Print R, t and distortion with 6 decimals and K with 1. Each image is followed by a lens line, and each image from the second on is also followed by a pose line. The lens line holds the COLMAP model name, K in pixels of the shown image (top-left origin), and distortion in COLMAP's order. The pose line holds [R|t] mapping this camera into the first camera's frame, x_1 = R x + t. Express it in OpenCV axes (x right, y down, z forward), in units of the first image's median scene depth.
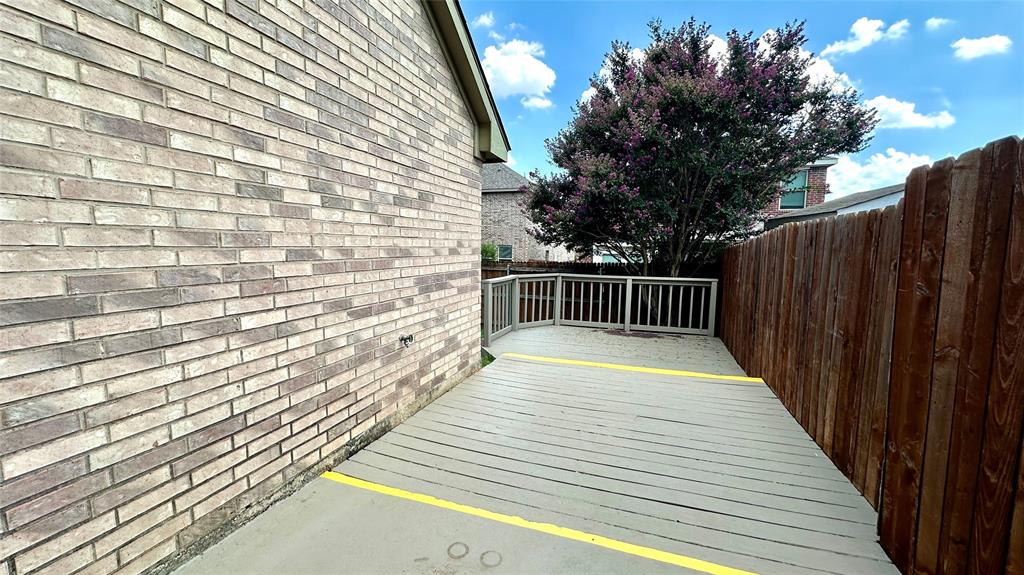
lens RADIAL K [[407.6, 0, 511.7], [0, 407.6, 287.4], [0, 0, 1]] dist [-0.002296, 0.000527]
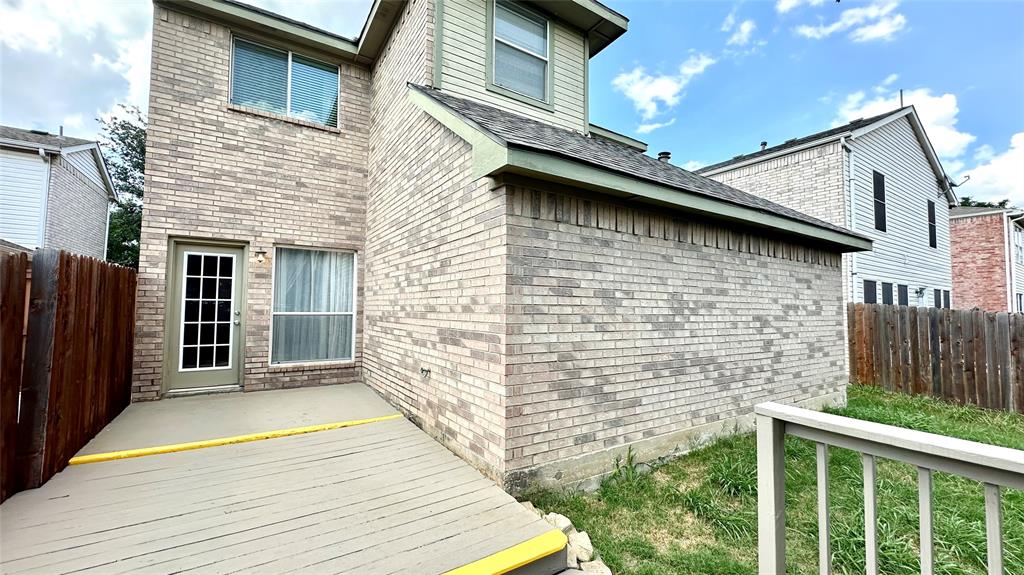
lens RADIAL K [[407.6, 0, 513.1], [0, 407.6, 287.2], [0, 0, 1]] dist [-0.002296, 0.000527]
pose [[-0.611560, -0.057654, -0.789095, 0.623441], [-0.095585, 0.995420, 0.001351, -0.173777], [0.785403, 0.076251, -0.614270, 1.926578]]
